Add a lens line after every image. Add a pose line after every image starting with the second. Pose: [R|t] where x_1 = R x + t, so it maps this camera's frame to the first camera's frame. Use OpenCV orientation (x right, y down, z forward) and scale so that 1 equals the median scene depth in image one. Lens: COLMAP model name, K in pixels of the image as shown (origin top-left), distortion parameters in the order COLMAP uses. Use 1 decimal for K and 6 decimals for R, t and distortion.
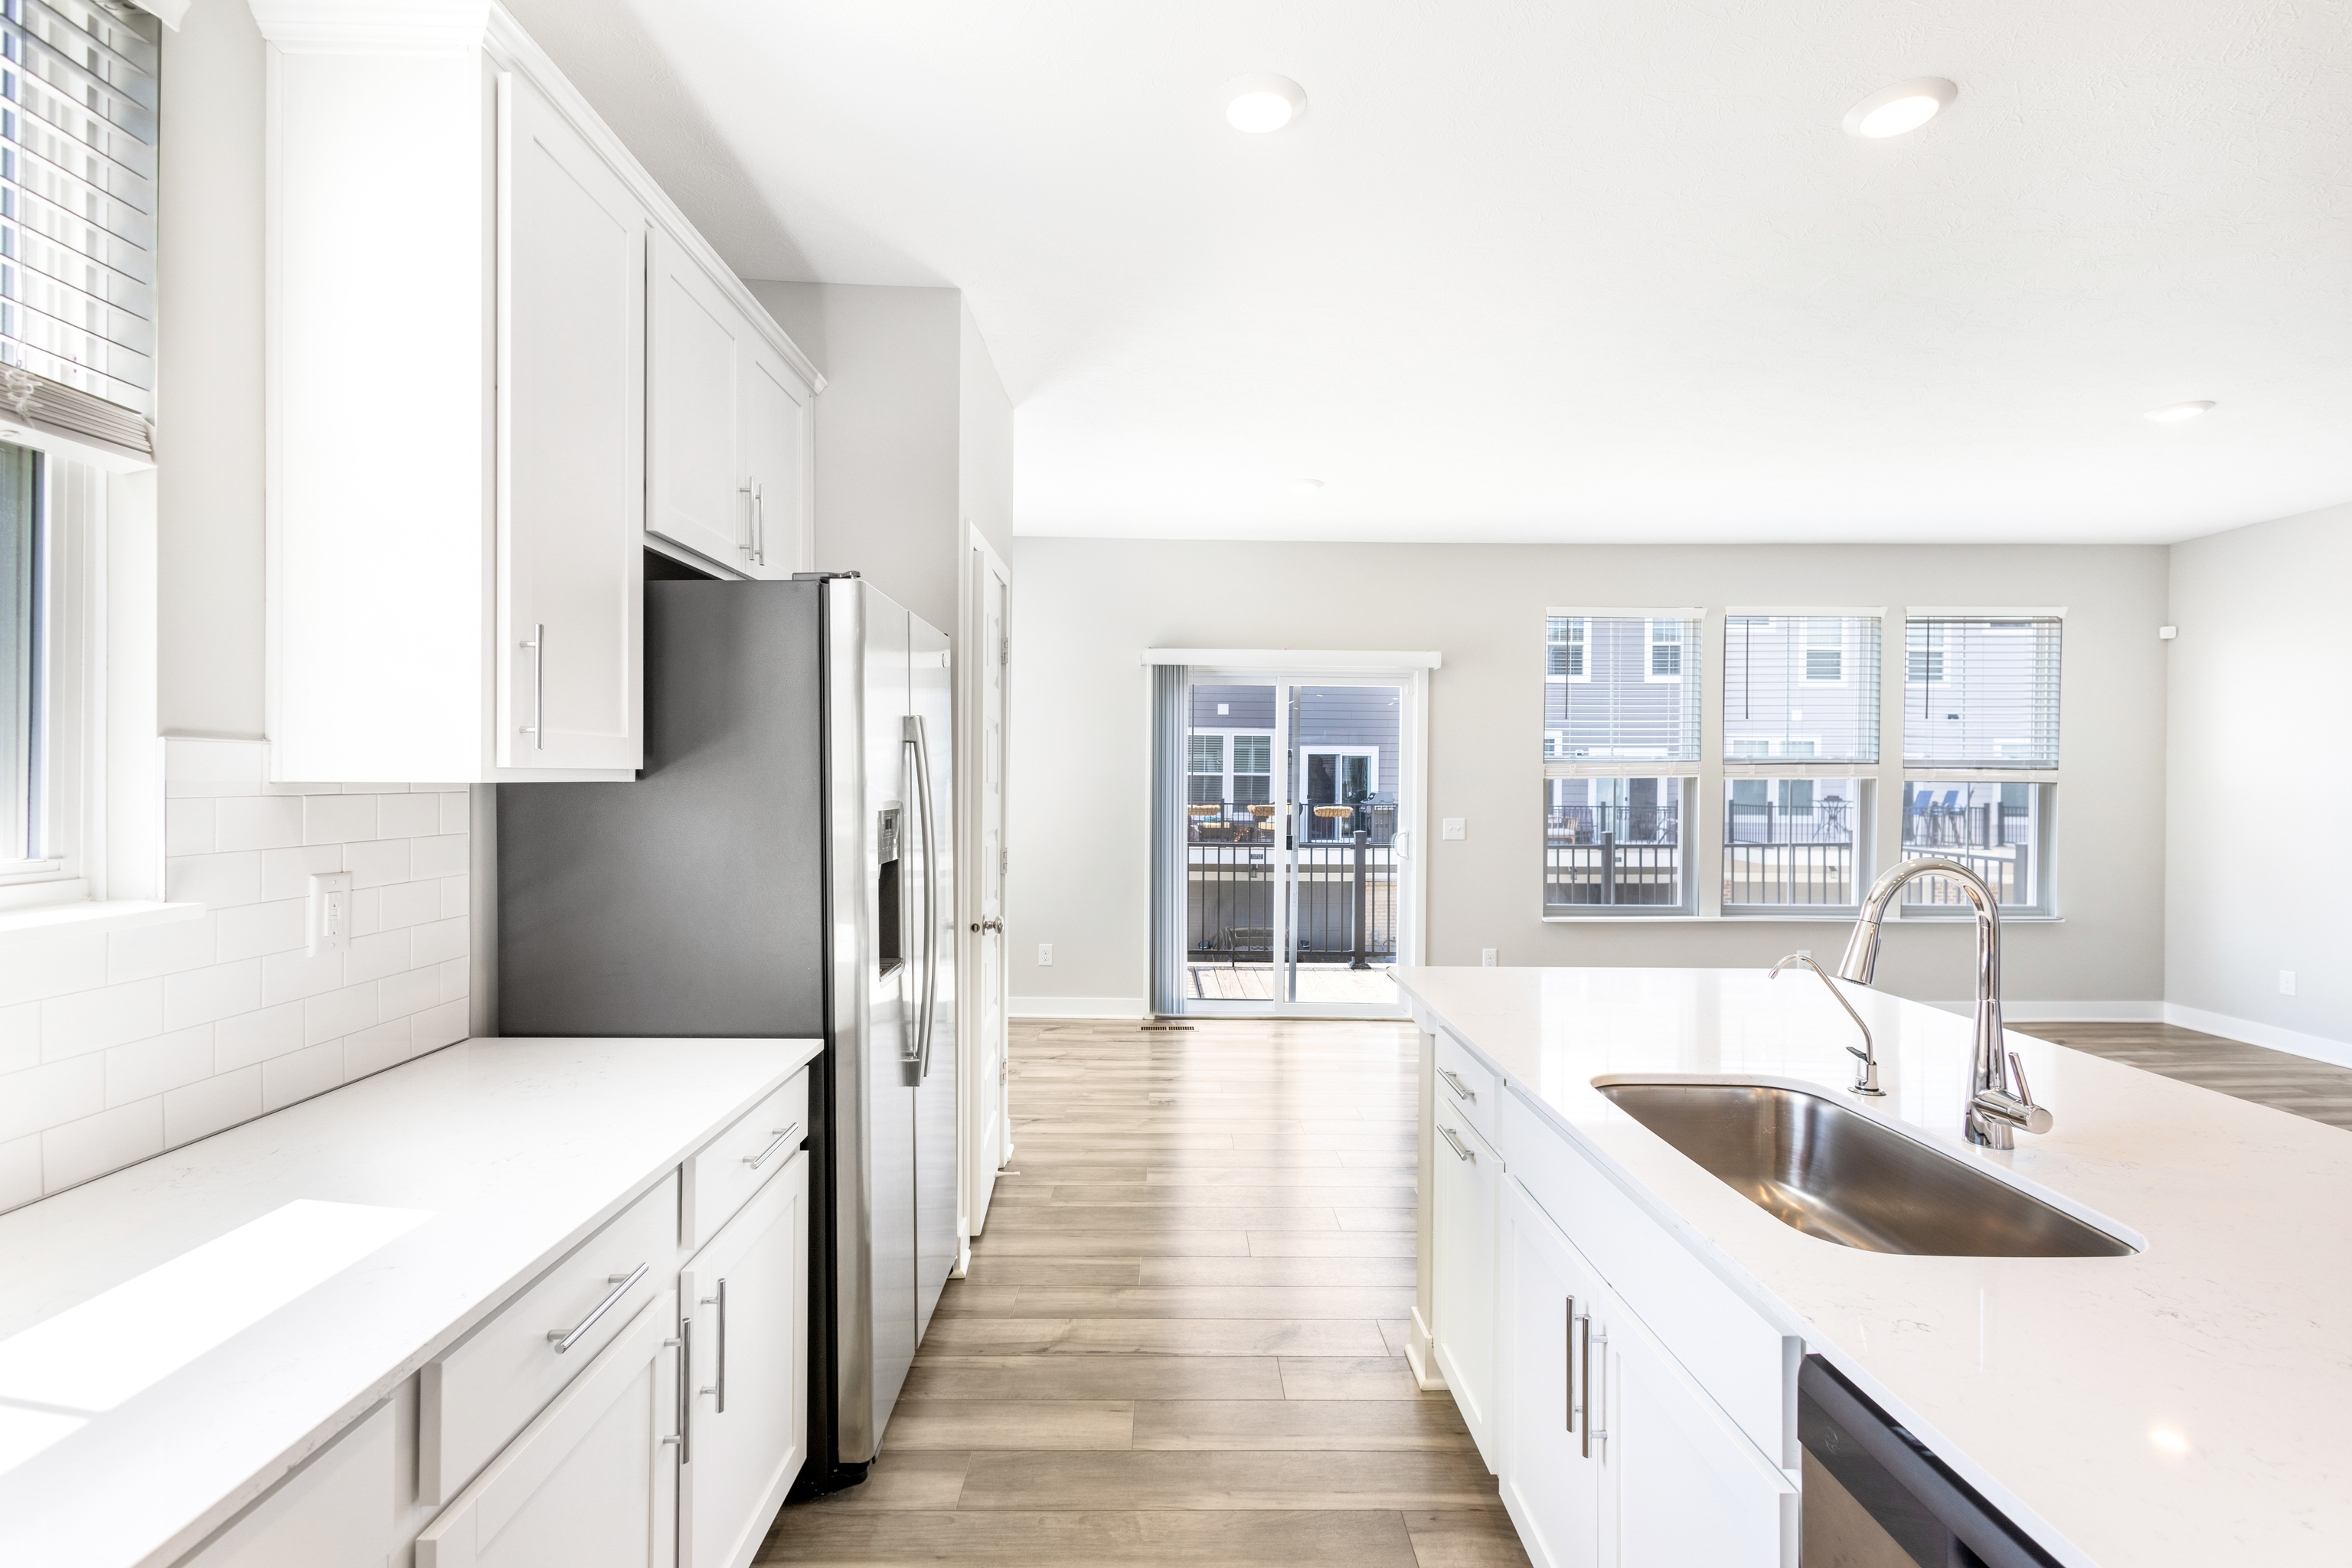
lens RADIAL K [[1074.0, 0, 1170.7], [0, 1074.0, 782.5], [0, 0, 1]] dist [0.008462, -0.003056]
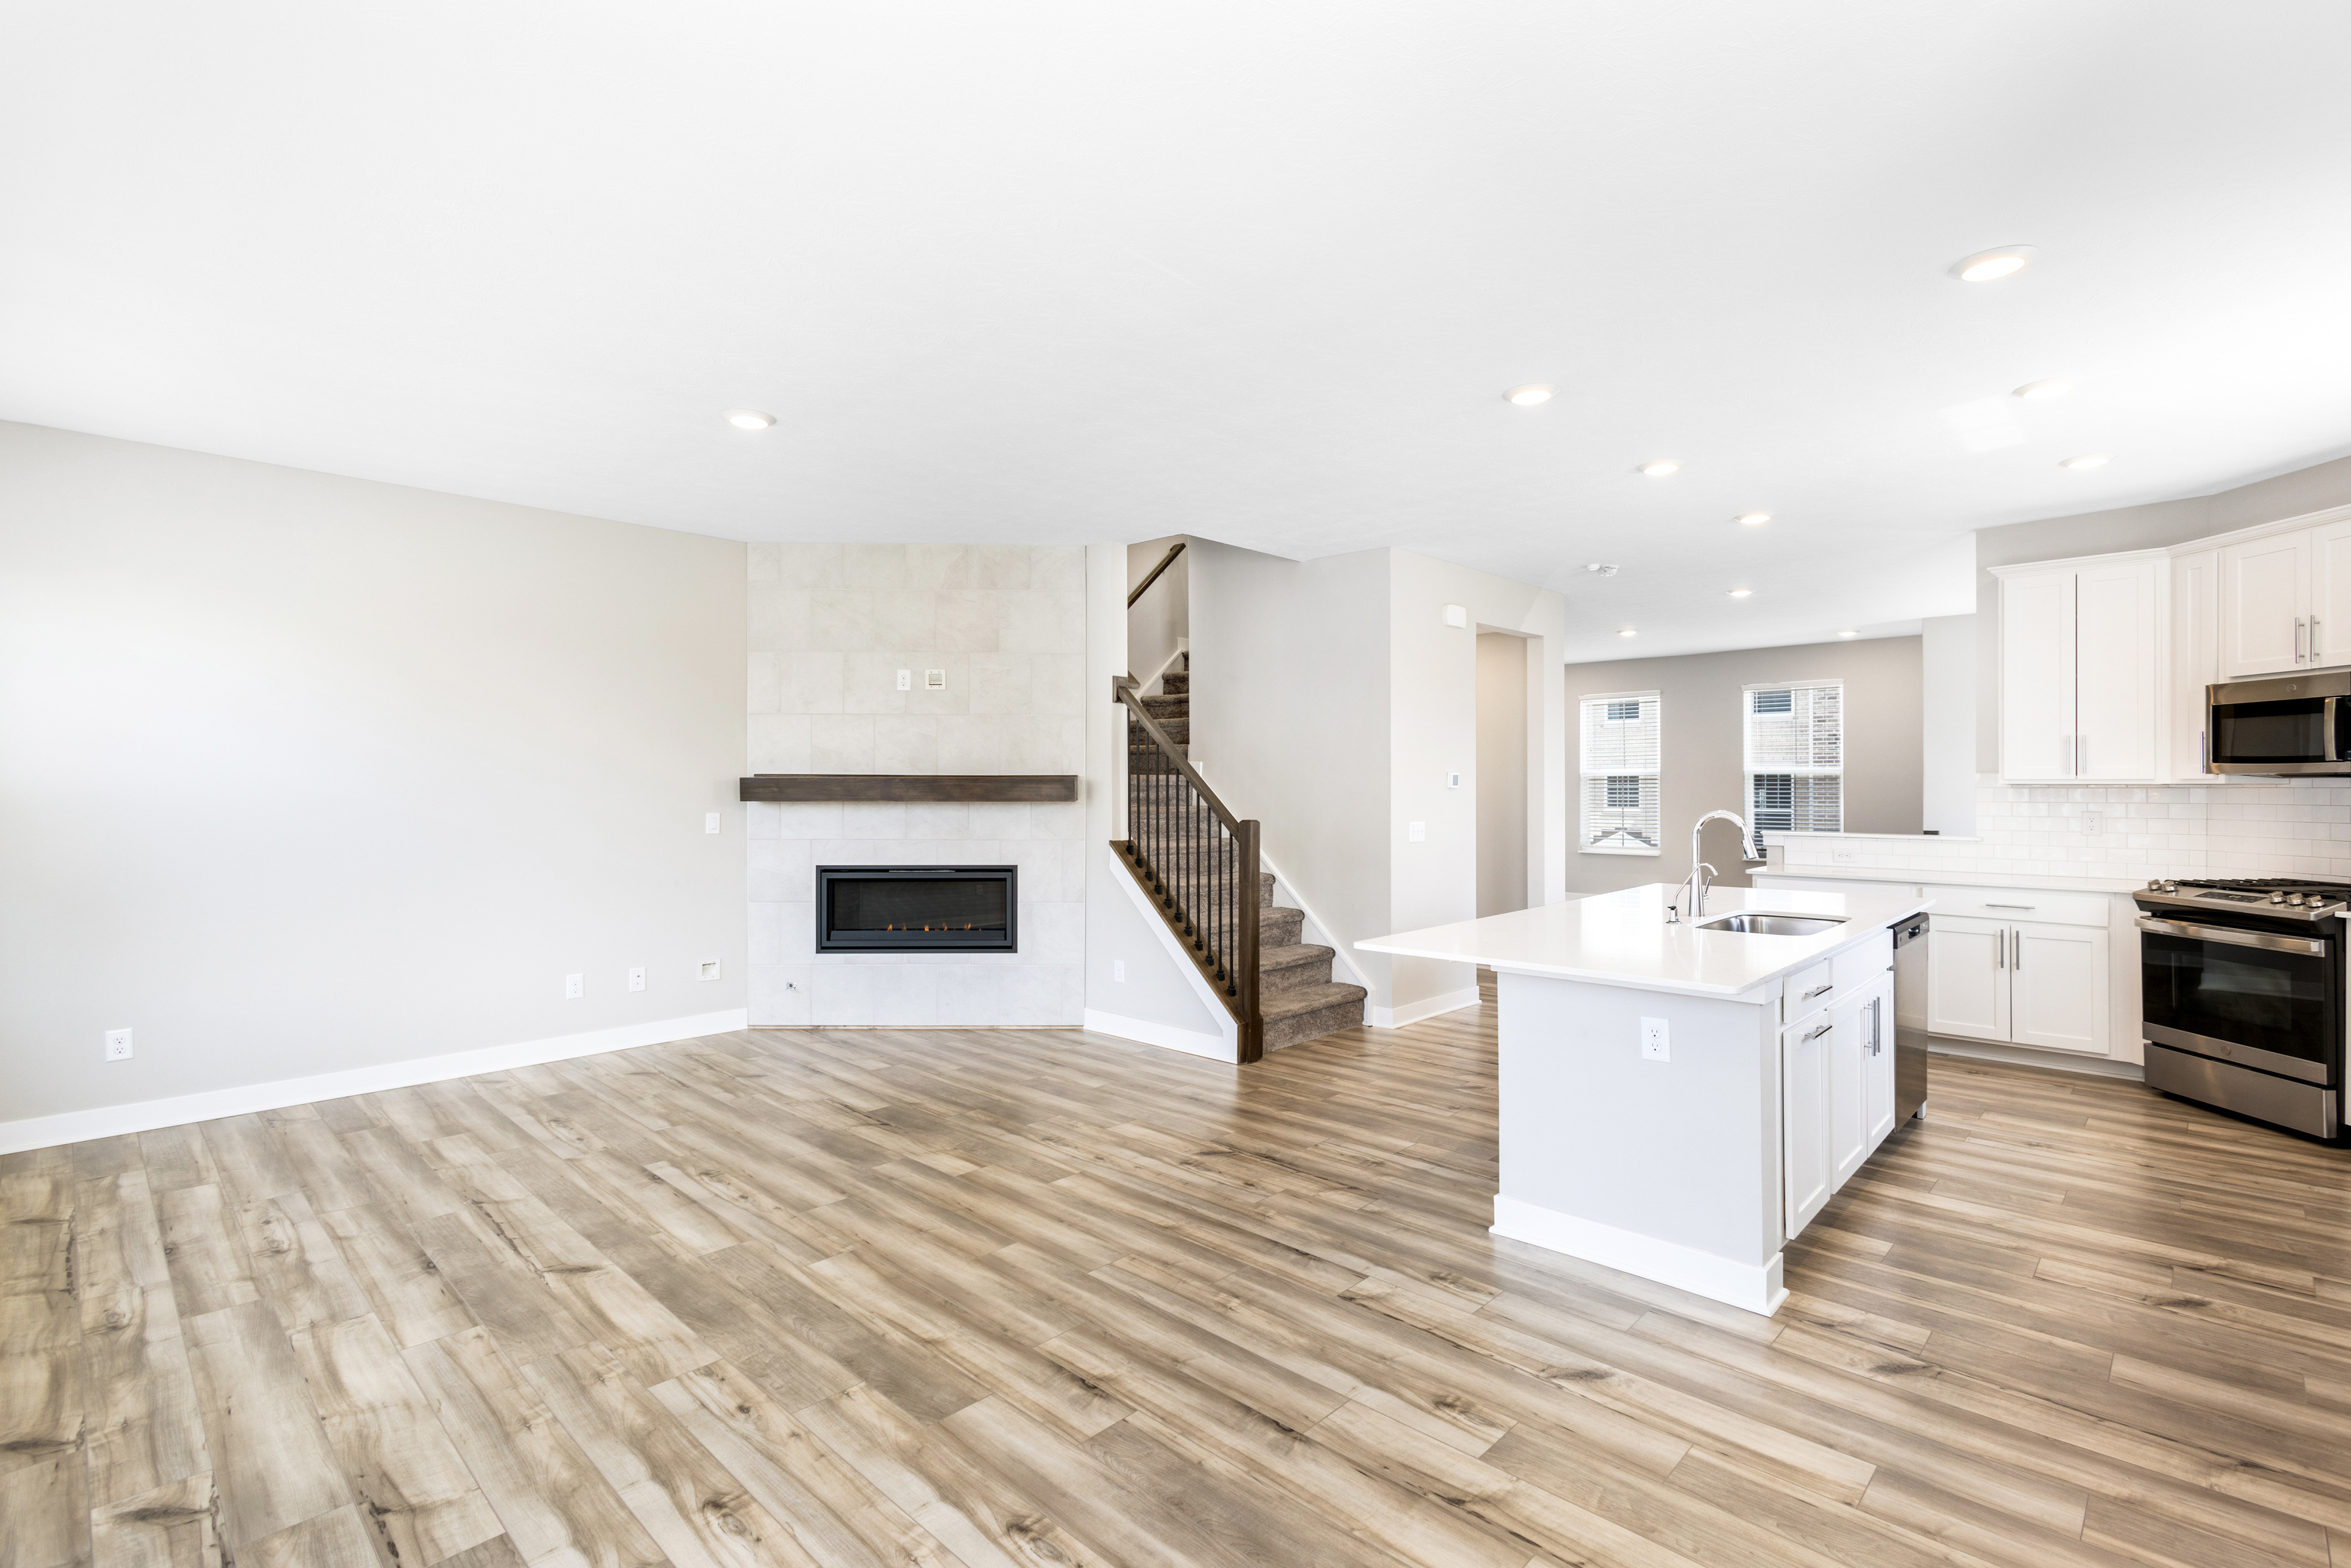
lens RADIAL K [[1073.5, 0, 1176.1], [0, 1073.5, 786.5], [0, 0, 1]] dist [0.008462, -0.003056]
pose [[-0.720452, -0.004985, 0.693487, -0.042682], [0.001509, 0.999961, 0.008757, -0.004488], [-0.693503, 0.007356, -0.720416, 0.953952]]
